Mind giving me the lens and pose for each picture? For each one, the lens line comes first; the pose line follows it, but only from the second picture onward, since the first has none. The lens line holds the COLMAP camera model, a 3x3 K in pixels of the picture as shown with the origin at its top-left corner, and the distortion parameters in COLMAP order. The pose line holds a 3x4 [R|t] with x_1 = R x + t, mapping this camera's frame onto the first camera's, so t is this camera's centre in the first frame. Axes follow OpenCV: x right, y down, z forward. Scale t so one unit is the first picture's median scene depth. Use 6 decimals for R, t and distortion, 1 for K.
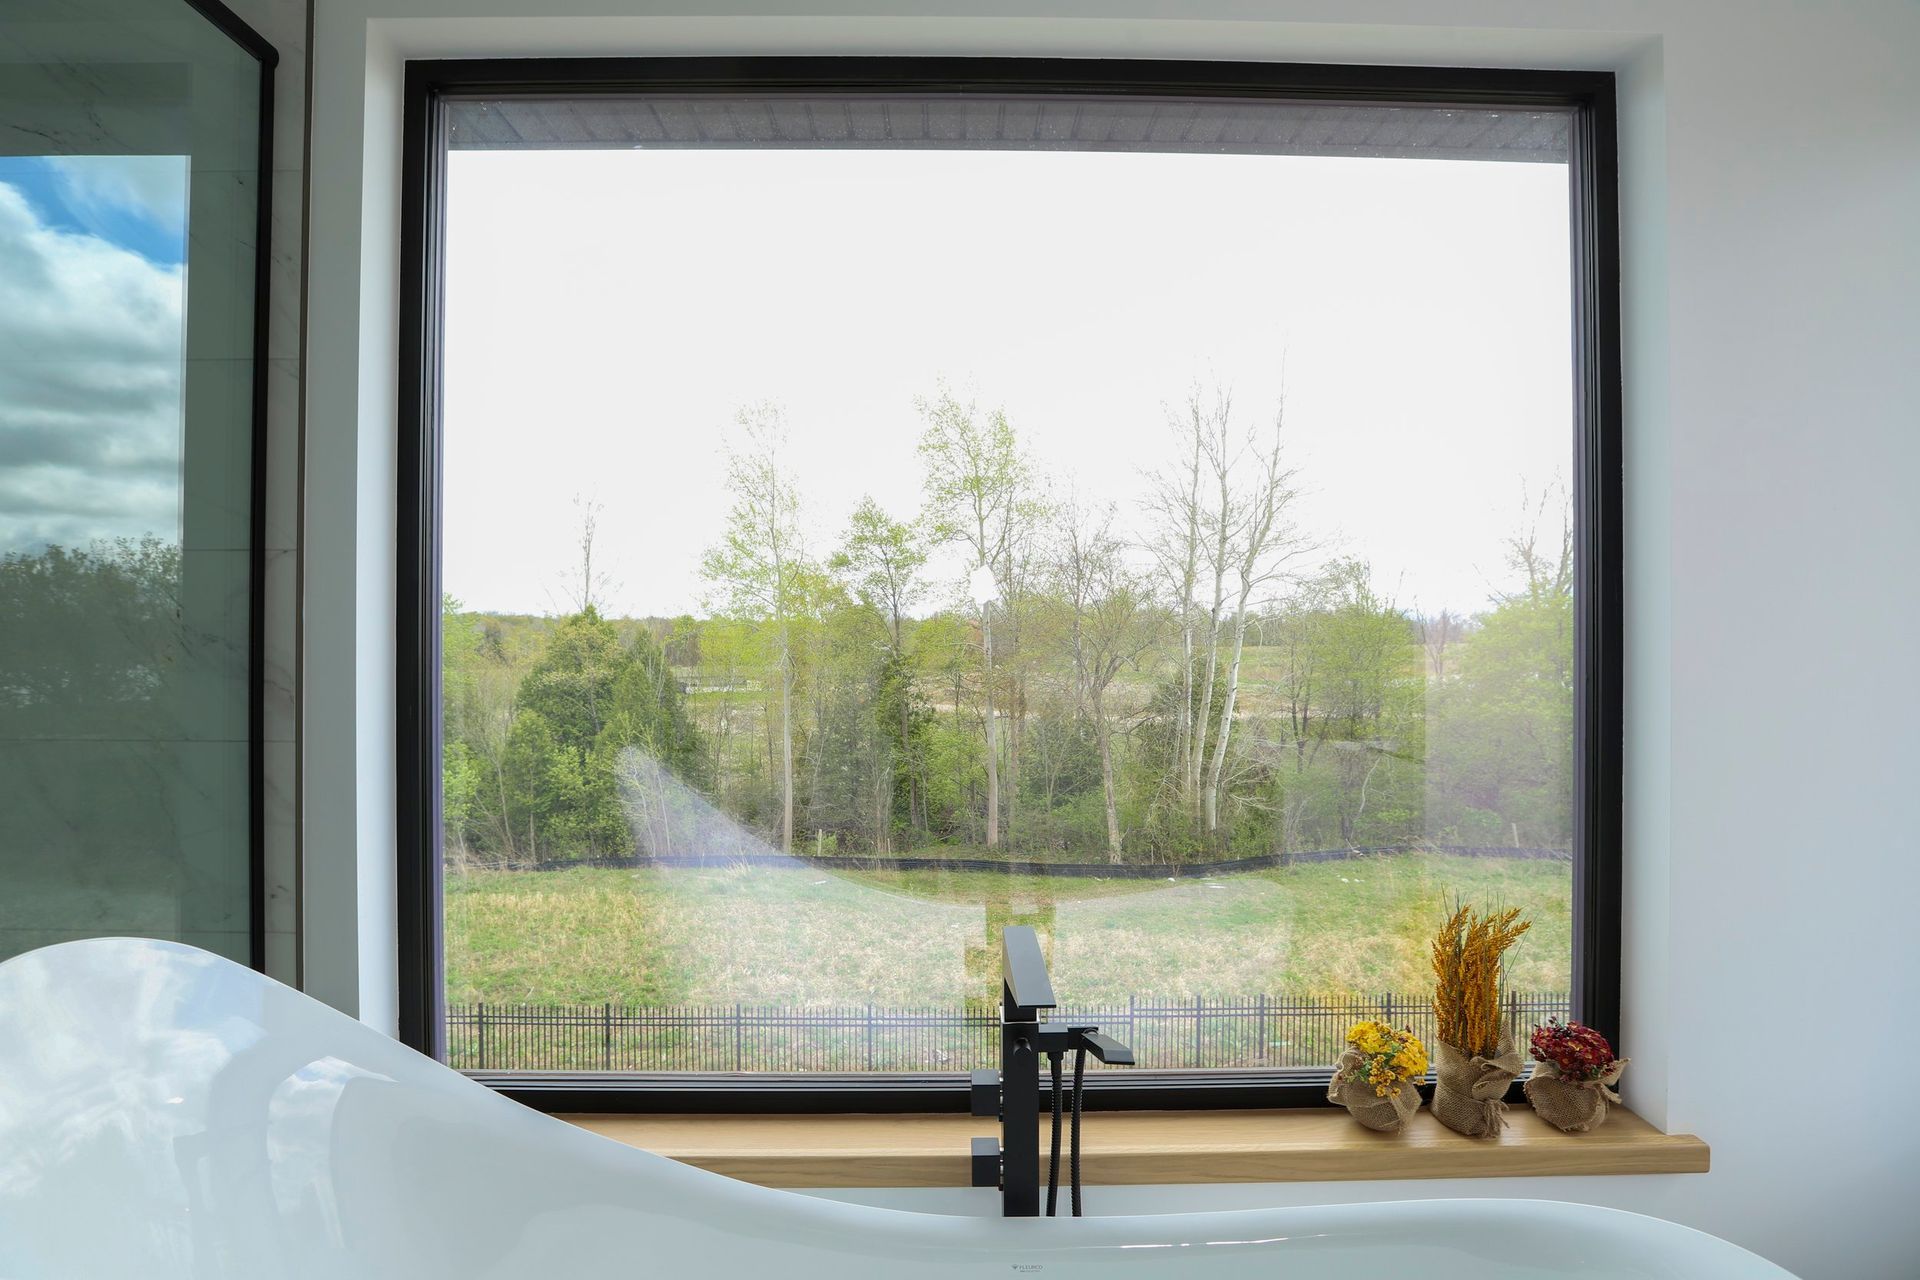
lens RADIAL K [[880.1, 0, 959.6], [0, 880.1, 649.3], [0, 0, 1]] dist [-0.004316, 0.000374]
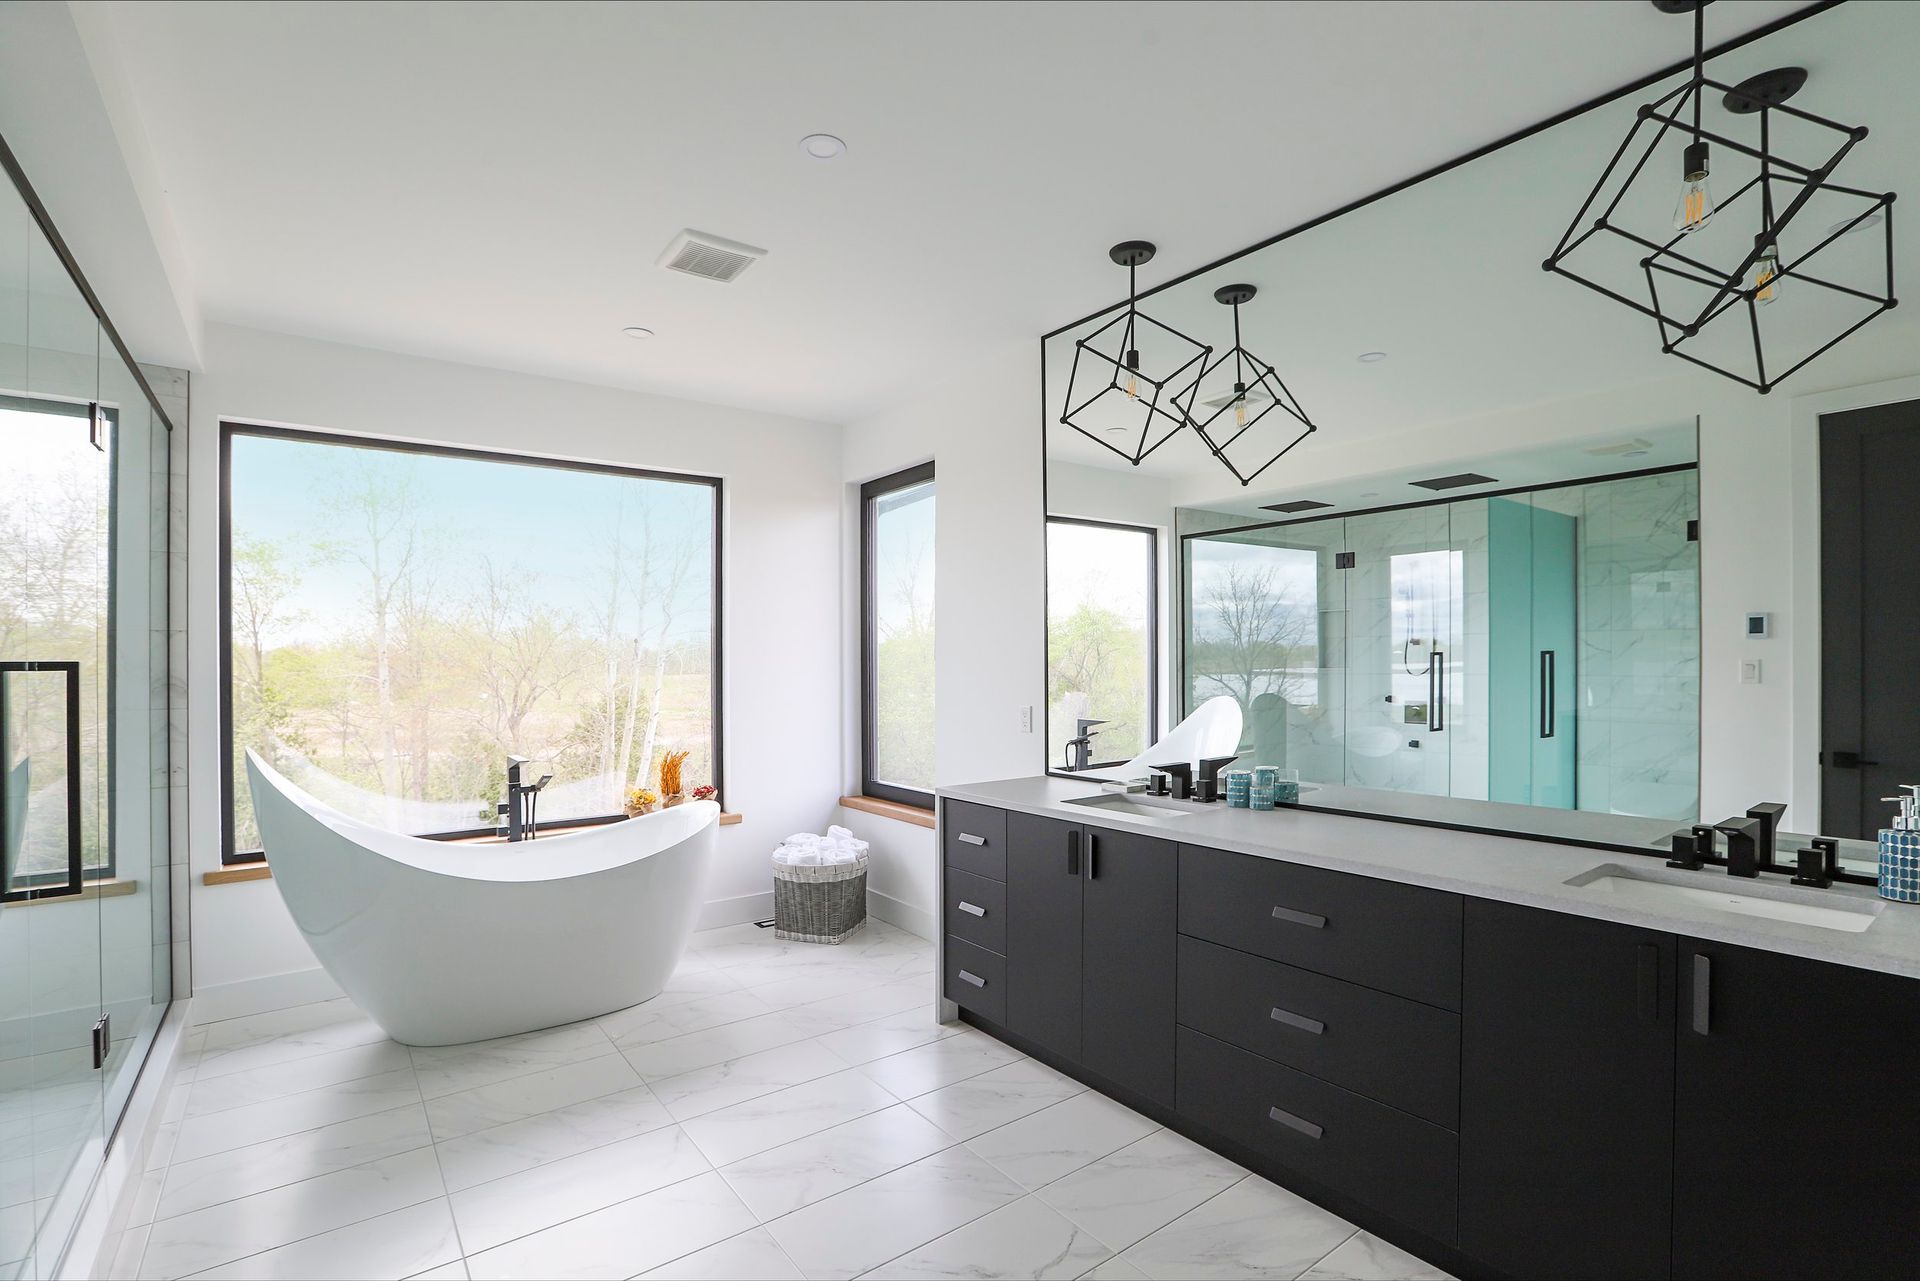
lens RADIAL K [[880.1, 0, 959.6], [0, 880.1, 649.8], [0, 0, 1]] dist [-0.004316, 0.000374]
pose [[0.810201, 0.004874, 0.586133, -0.019147], [0.014585, 0.999488, -0.028472, 0.001850], [-0.585971, 0.031617, 0.809715, -0.098512]]
